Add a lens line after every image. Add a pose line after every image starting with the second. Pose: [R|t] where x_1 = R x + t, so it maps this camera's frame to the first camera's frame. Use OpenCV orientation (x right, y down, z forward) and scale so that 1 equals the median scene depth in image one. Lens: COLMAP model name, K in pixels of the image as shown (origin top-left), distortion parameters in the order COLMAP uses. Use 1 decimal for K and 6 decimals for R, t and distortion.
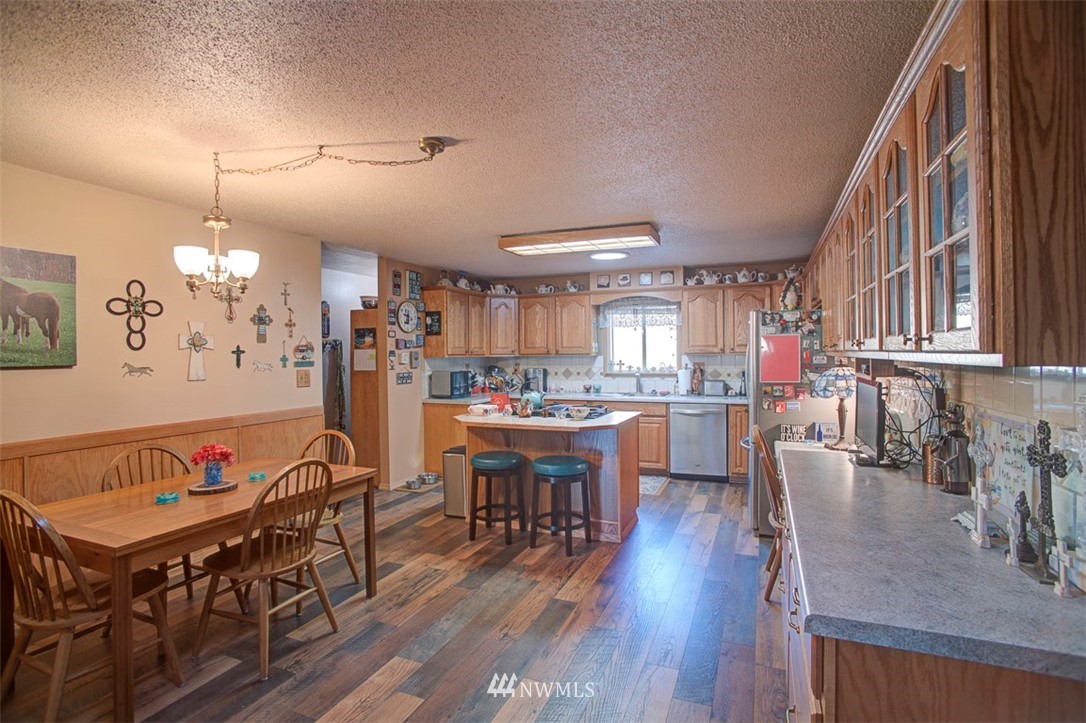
lens RADIAL K [[525.6, 0, 547.6], [0, 525.6, 355.5], [0, 0, 1]] dist [-0.068763, 0.030946]
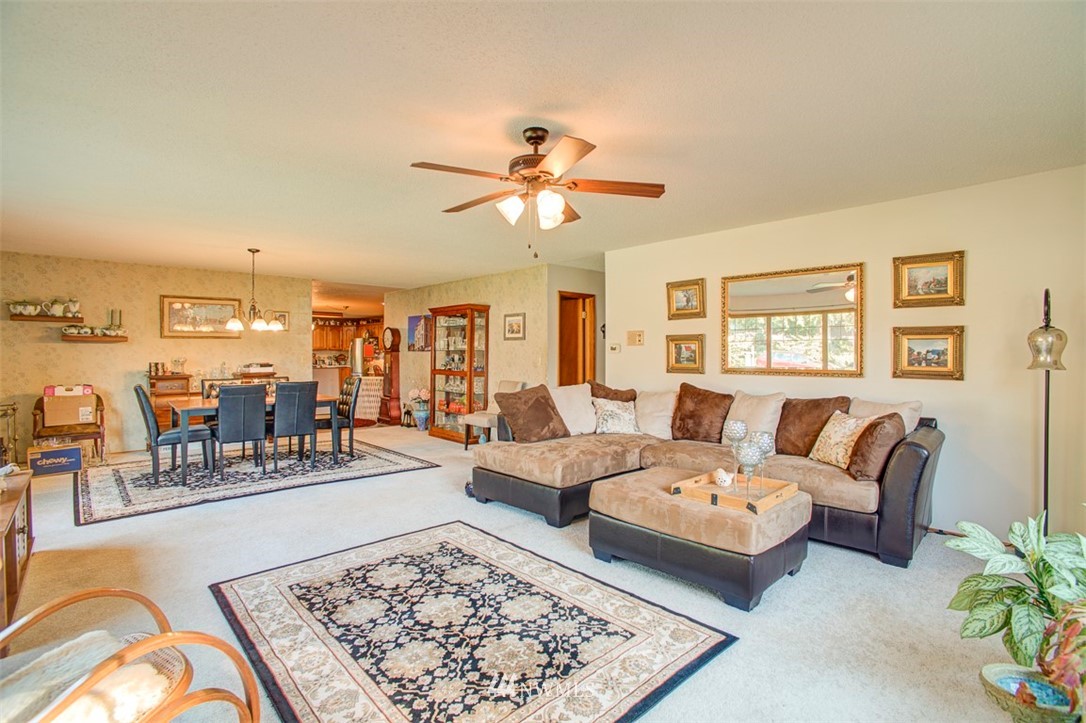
lens RADIAL K [[525.6, 0, 547.6], [0, 525.6, 355.5], [0, 0, 1]] dist [-0.068763, 0.030946]
pose [[0.417729, 0.005439, 0.908556, -1.661615], [0.000587, 0.999980, -0.006256, 0.043572], [-0.908572, 0.003147, 0.417717, -1.214100]]
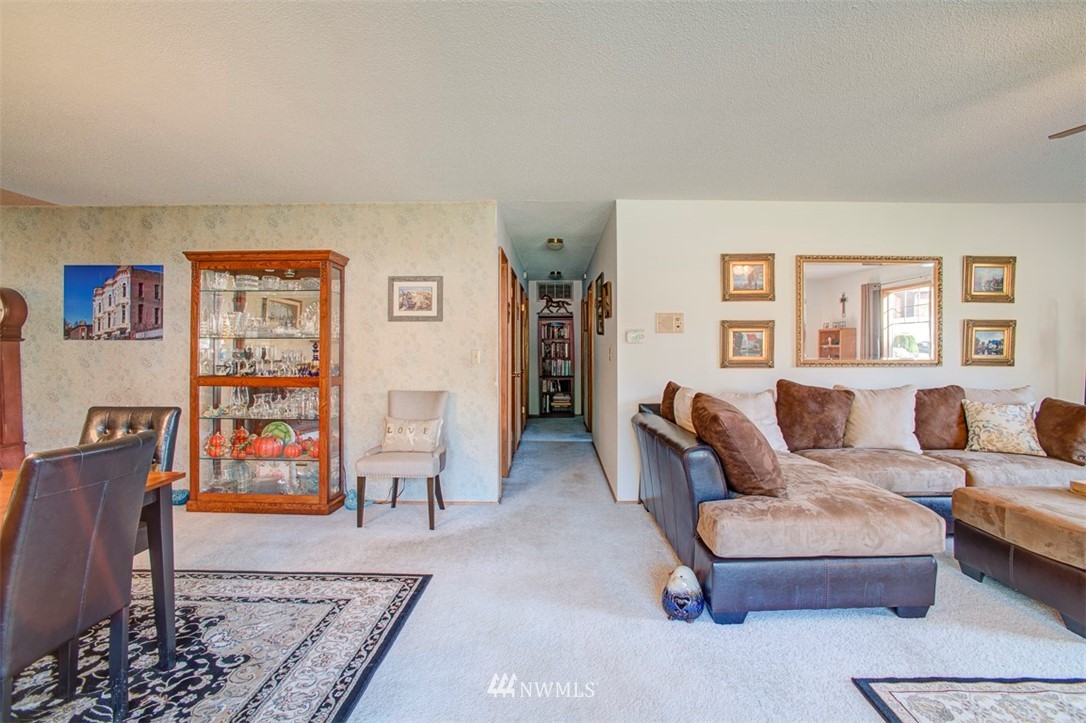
lens RADIAL K [[525.6, 0, 547.6], [0, 525.6, 355.5], [0, 0, 1]] dist [-0.068763, 0.030946]
pose [[-0.377456, -0.003959, 0.926019, -1.326442], [0.008602, 0.999933, 0.007782, 0.043374], [-0.925988, 0.010902, -0.377397, -0.543110]]
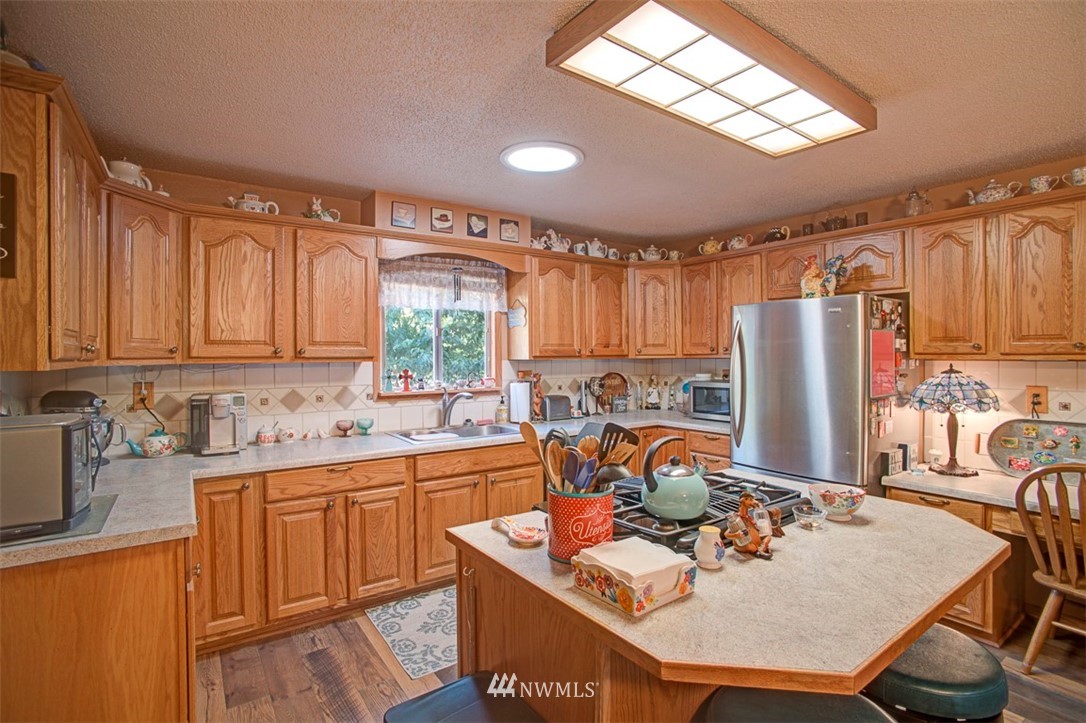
lens RADIAL K [[529.7, 0, 548.2], [0, 529.7, 350.8], [0, 0, 1]] dist [-0.069615, 0.033024]
pose [[0.522101, 0.009615, 0.852830, -0.271677], [0.003382, 0.999905, -0.013343, -0.002288], [-0.852877, 0.009851, 0.522019, 0.659839]]
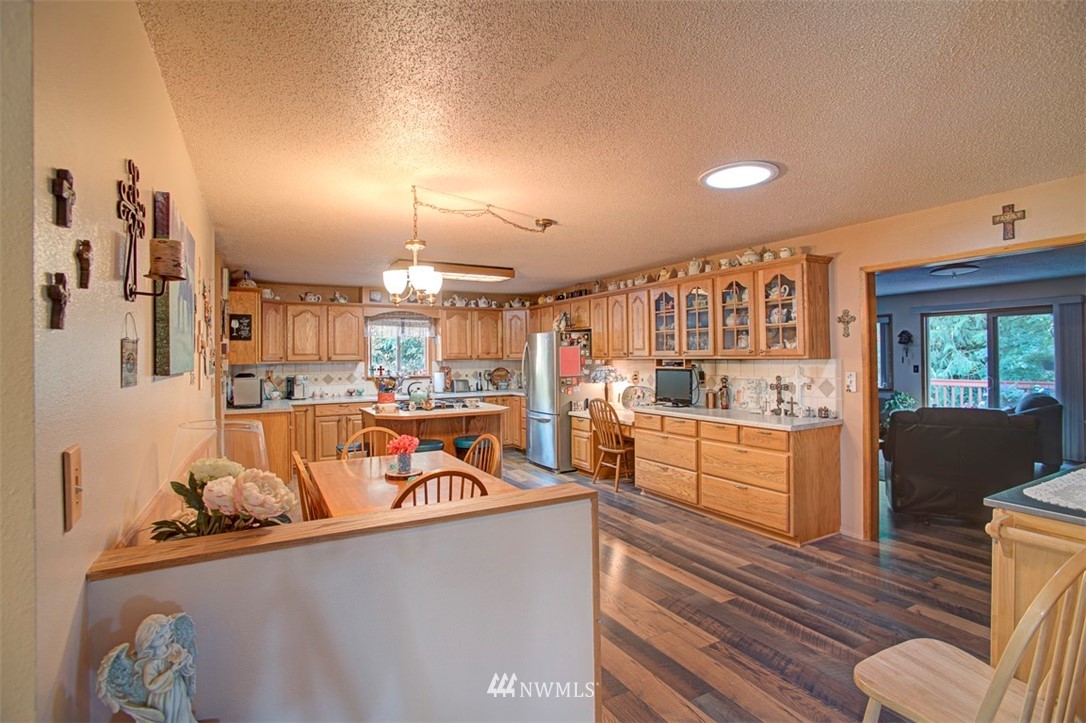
lens RADIAL K [[529.7, 0, 548.2], [0, 529.7, 350.8], [0, 0, 1]] dist [-0.069615, 0.033024]
pose [[0.617128, 0.009630, 0.786804, -0.594897], [0.009927, 0.999750, -0.020022, 0.003506], [-0.786800, 0.020167, 0.616878, 0.009395]]
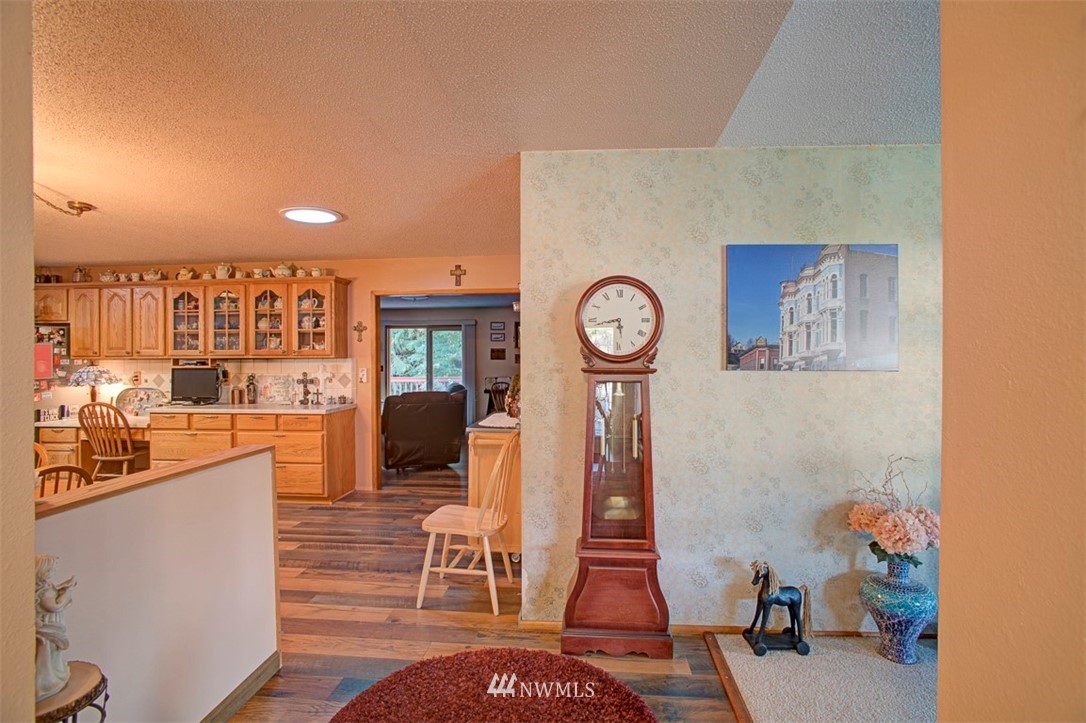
lens RADIAL K [[525.6, 0, 547.6], [0, 525.6, 355.5], [0, 0, 1]] dist [-0.068763, 0.030946]
pose [[-0.303062, 0.011926, 0.952896, -0.785062], [0.011092, 0.999898, -0.008987, 0.011335], [-0.952906, 0.007846, -0.303163, 0.084173]]
